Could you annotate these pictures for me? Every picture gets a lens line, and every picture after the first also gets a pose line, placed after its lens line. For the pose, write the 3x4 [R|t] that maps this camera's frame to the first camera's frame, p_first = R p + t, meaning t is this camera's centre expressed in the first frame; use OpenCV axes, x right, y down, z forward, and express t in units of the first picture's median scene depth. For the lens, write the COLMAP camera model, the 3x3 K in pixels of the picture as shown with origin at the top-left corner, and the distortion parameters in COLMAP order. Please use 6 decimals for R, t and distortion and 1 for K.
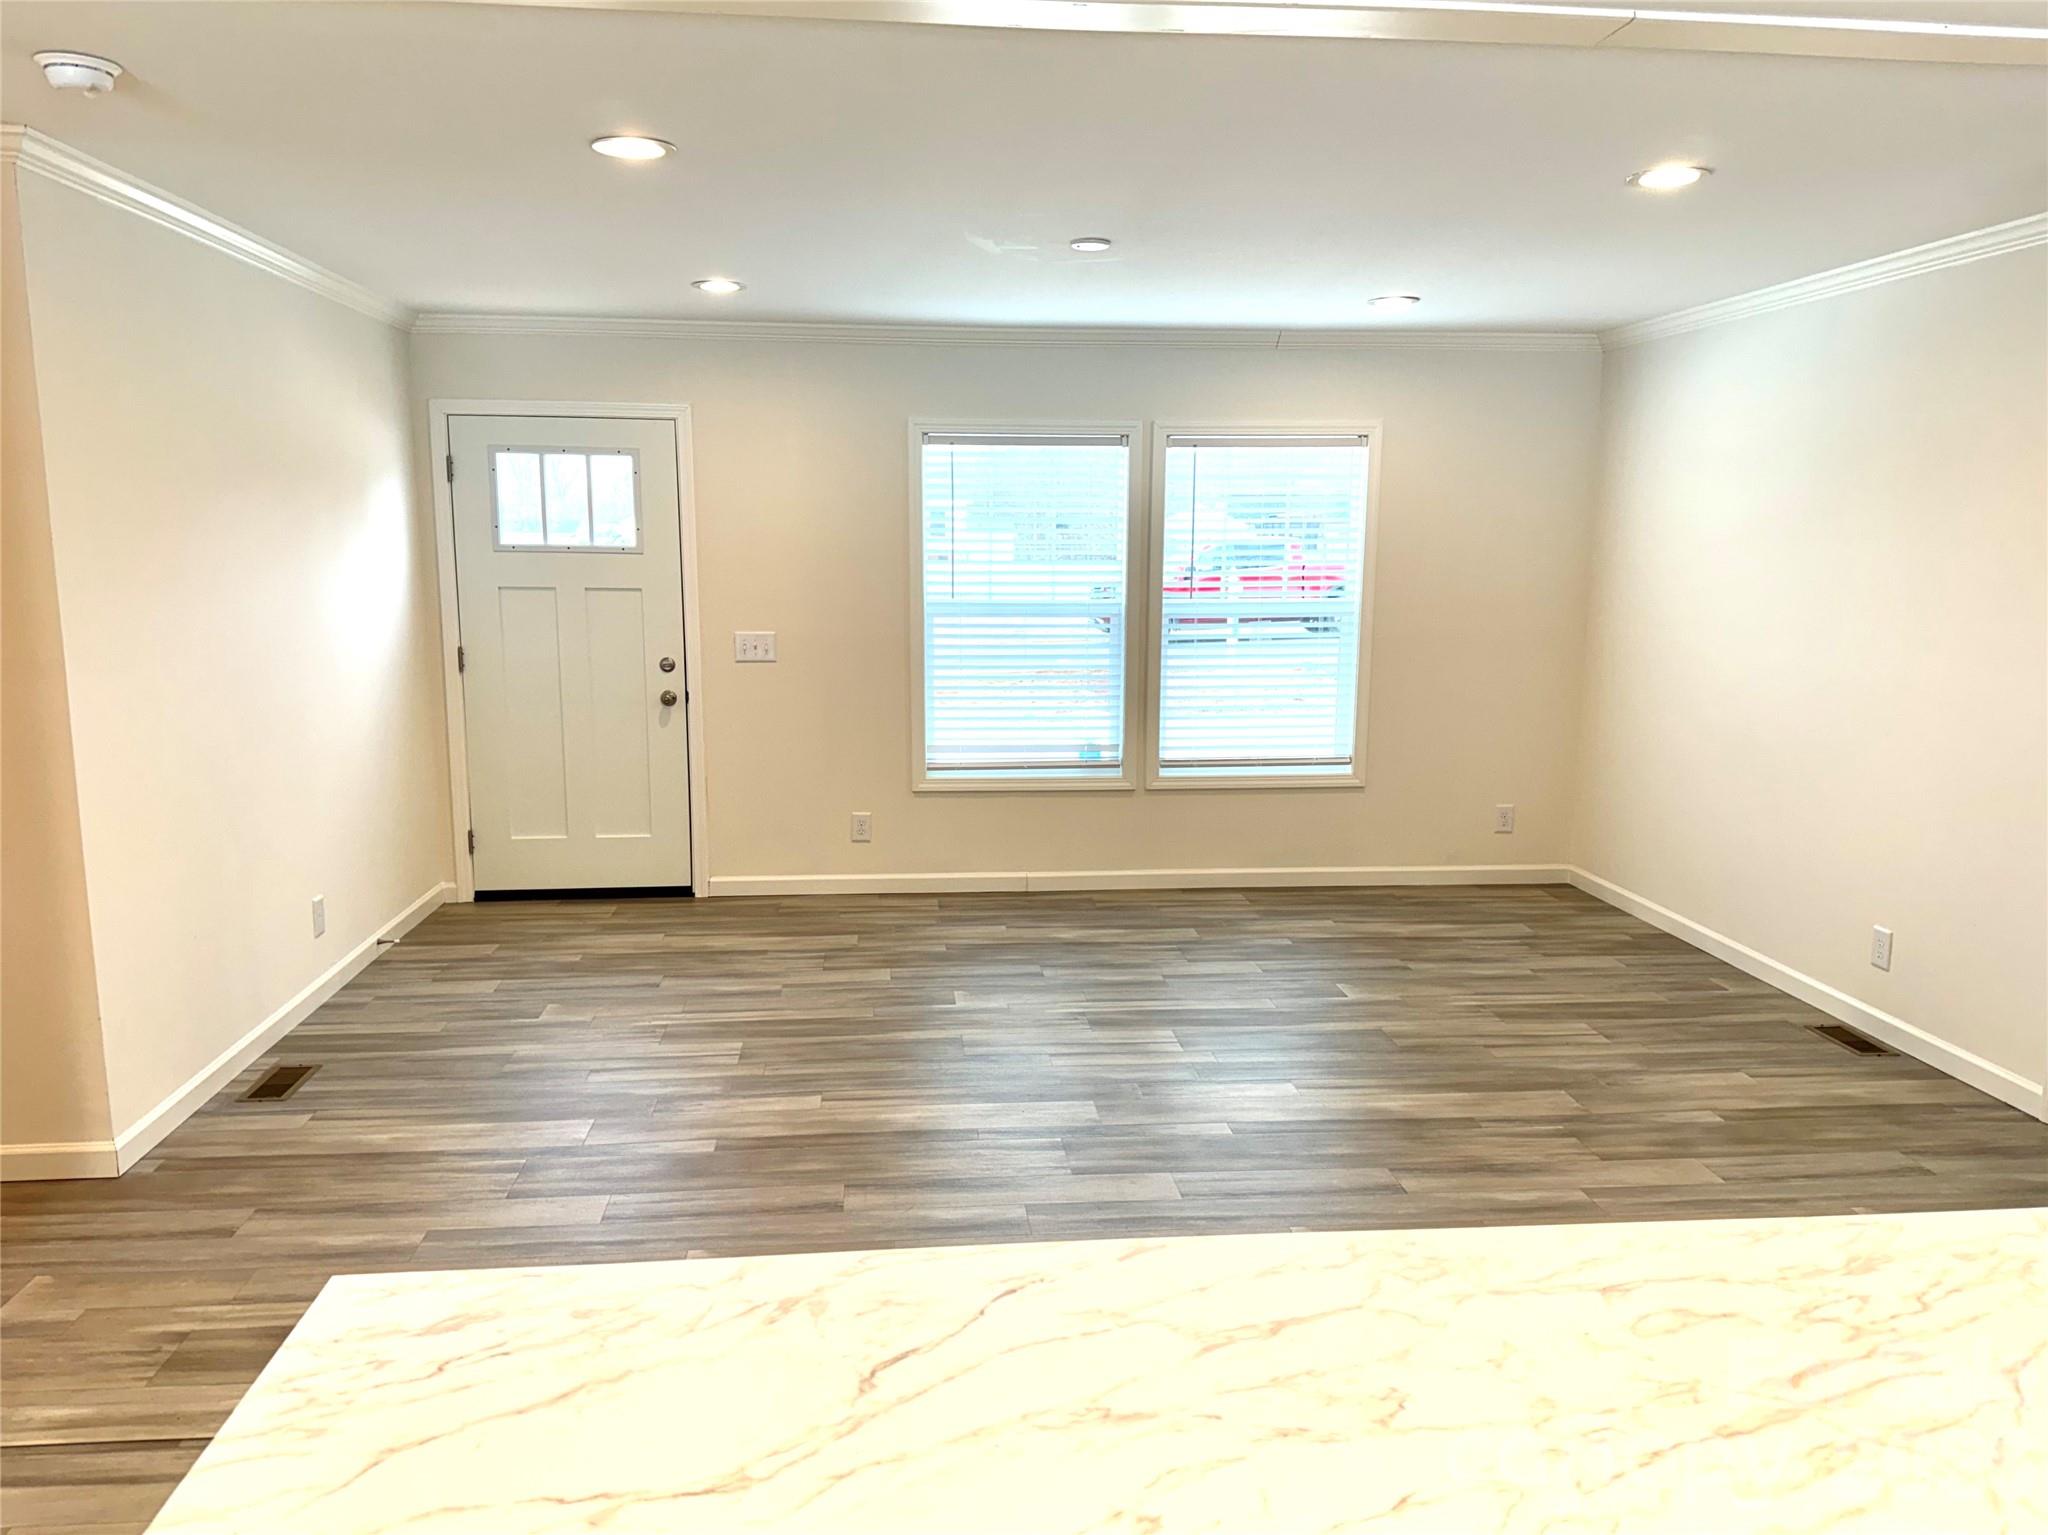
lens RADIAL K [[1445.9, 0, 1024.0], [0, 1445.9, 762.5], [0, 0, 1]] dist [0.115659, -0.172382]
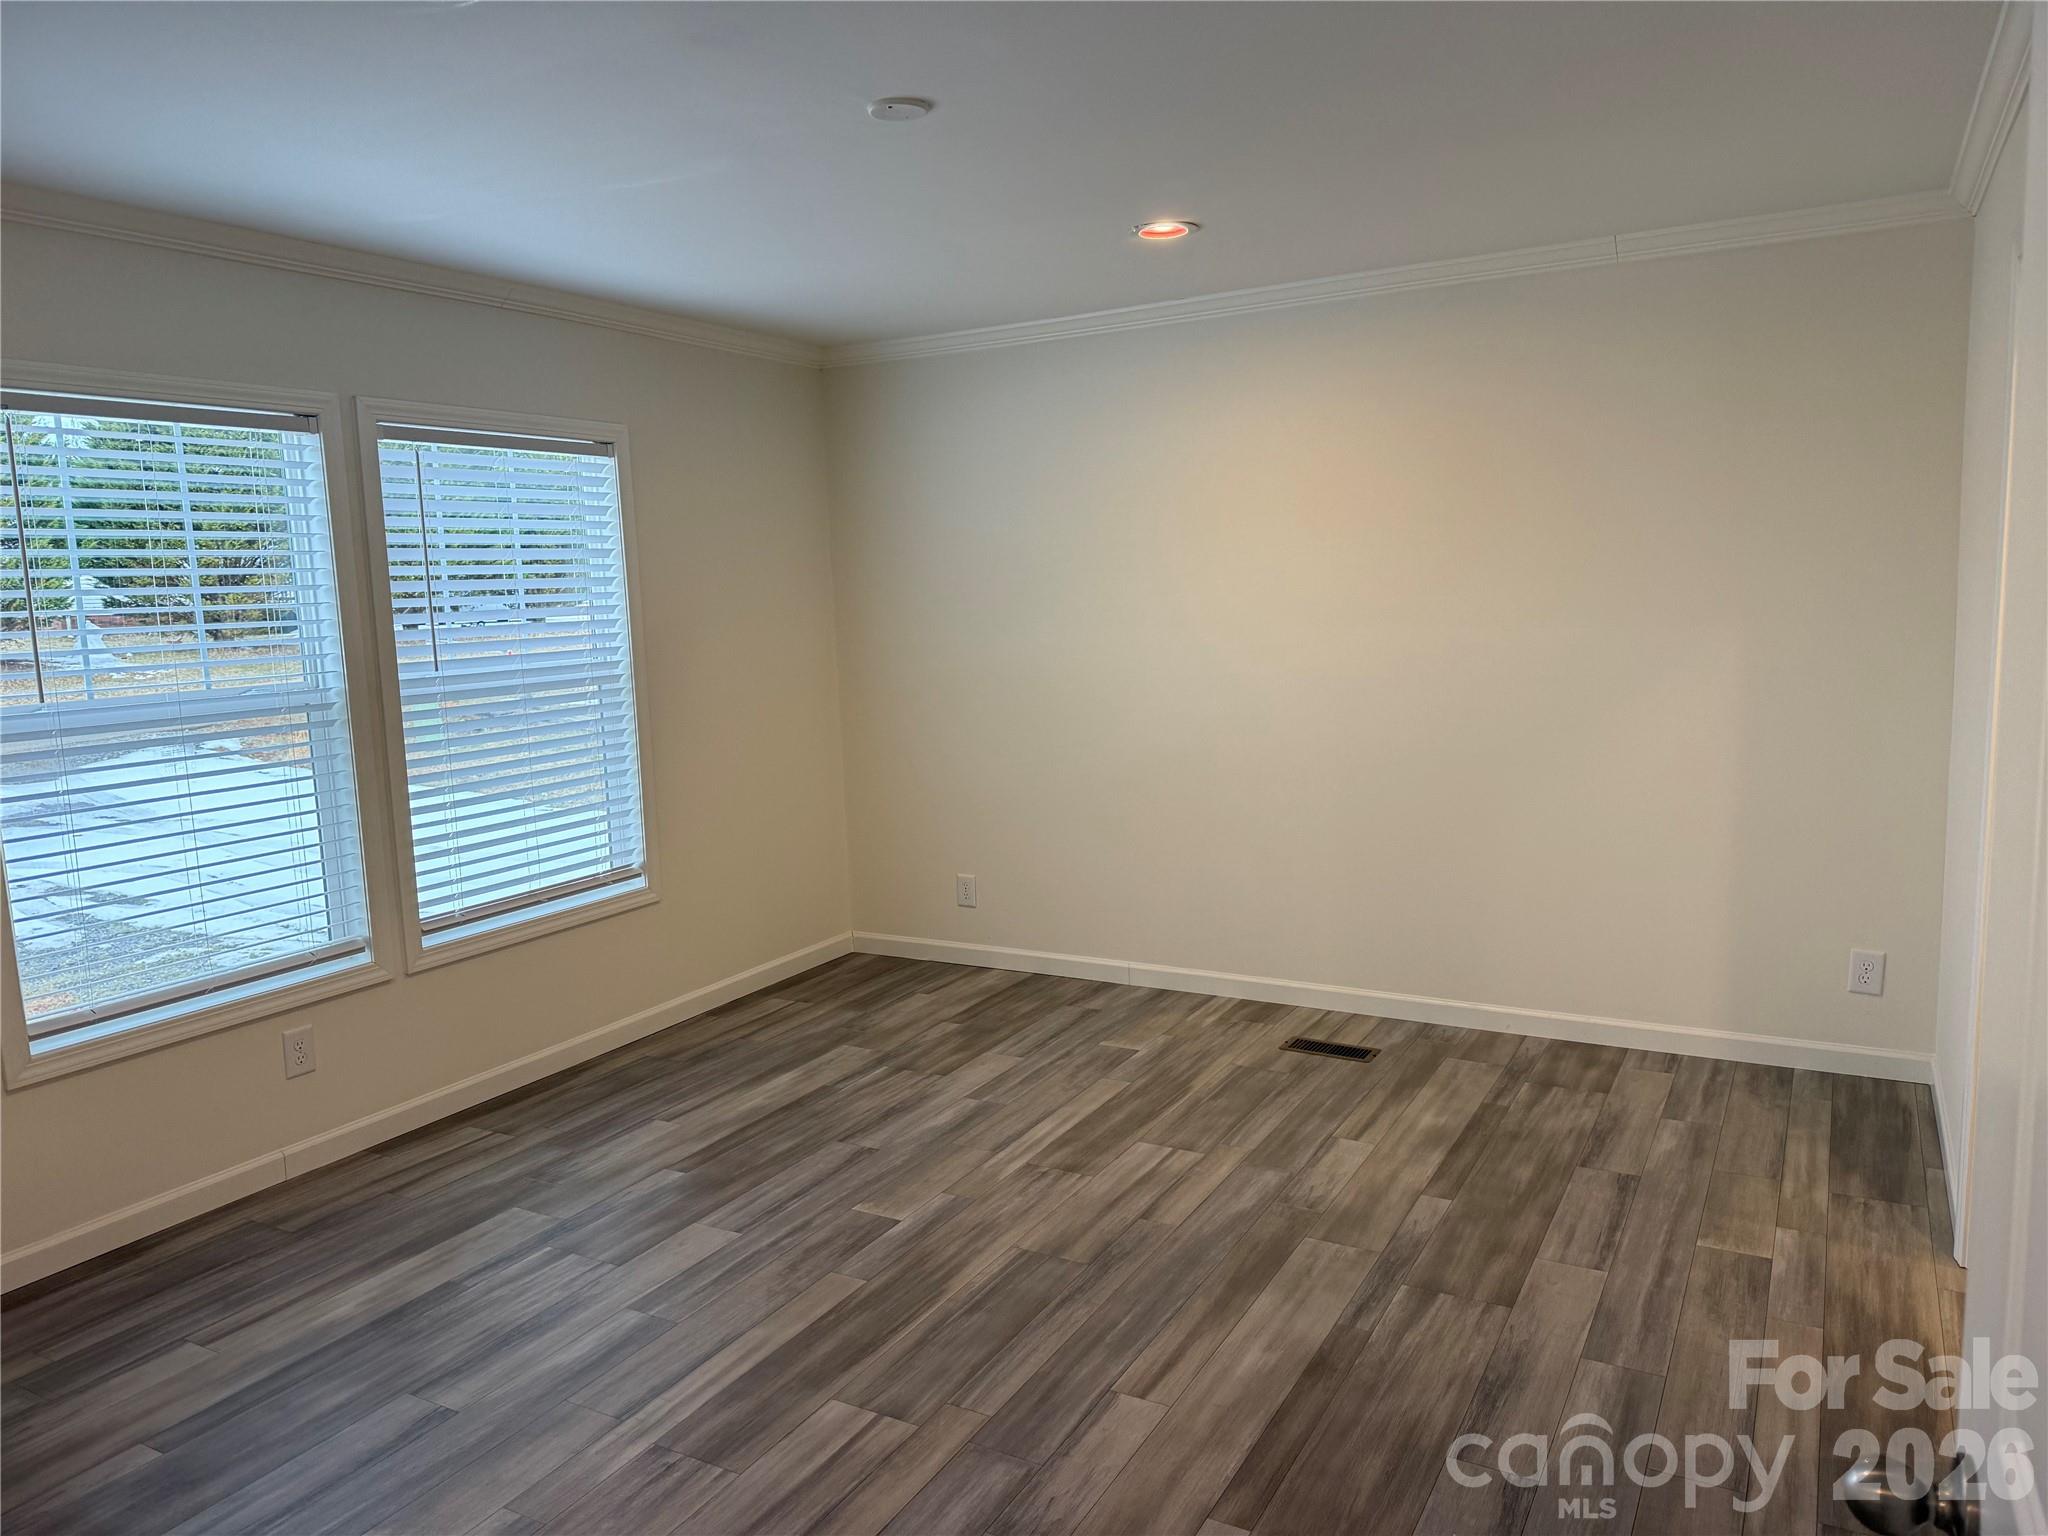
lens RADIAL K [[1445.9, 0, 1024.0], [0, 1445.9, 763.0], [0, 0, 1]] dist [0.115659, -0.172382]
pose [[0.576421, -0.129778, 0.806782, -0.827752], [0.157895, 0.986391, 0.045858, -0.072369], [-0.801753, 0.100953, 0.589068, 0.484059]]
